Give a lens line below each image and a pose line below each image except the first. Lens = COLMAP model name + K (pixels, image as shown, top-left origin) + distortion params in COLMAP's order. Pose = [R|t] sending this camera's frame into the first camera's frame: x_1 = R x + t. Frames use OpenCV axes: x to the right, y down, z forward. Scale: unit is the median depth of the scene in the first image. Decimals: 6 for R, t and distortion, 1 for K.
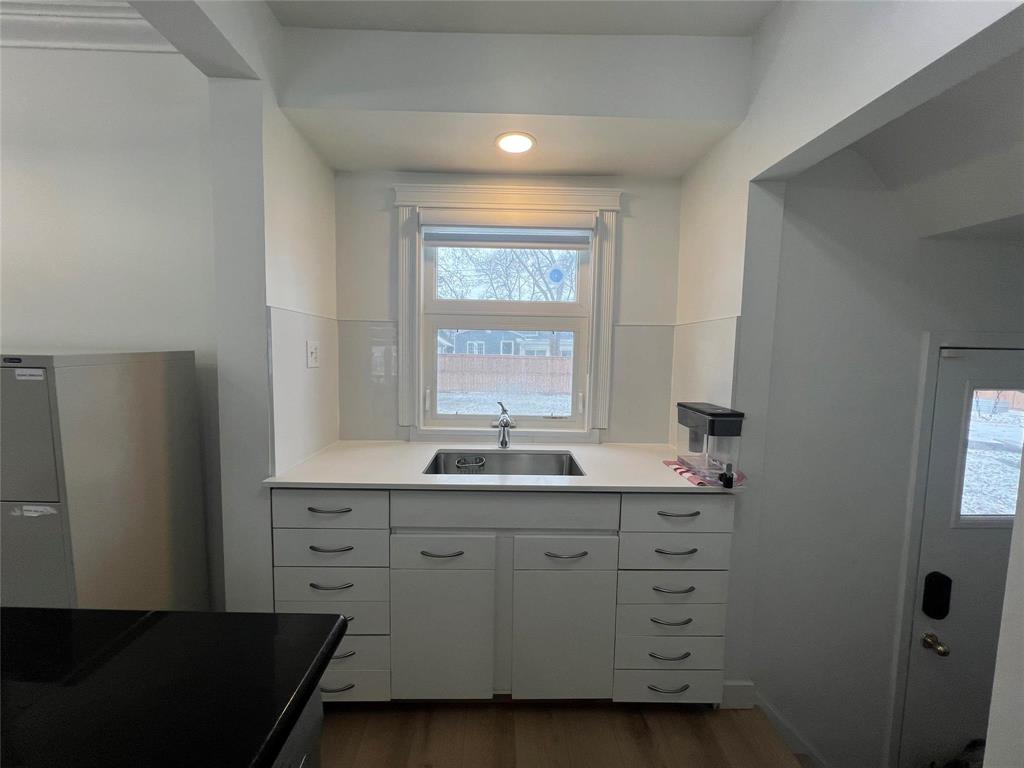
lens RADIAL K [[411.4, 0, 509.1], [0, 411.4, 381.7], [0, 0, 1]] dist [-0.000653, -0.000085]
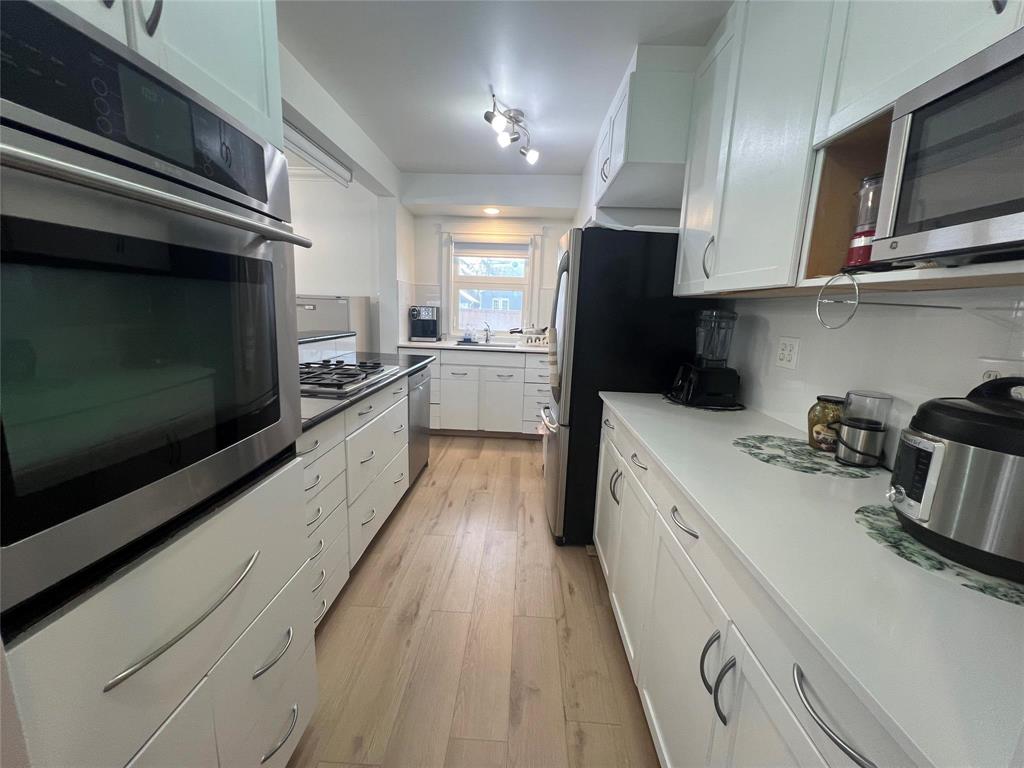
lens RADIAL K [[411.4, 0, 509.1], [0, 411.4, 381.7], [0, 0, 1]] dist [-0.000653, -0.000085]
pose [[0.997266, 0.029805, -0.067612, 0.263116], [-0.022925, 0.994688, 0.100354, 0.140863], [0.070244, -0.098530, 0.992652, -1.254921]]
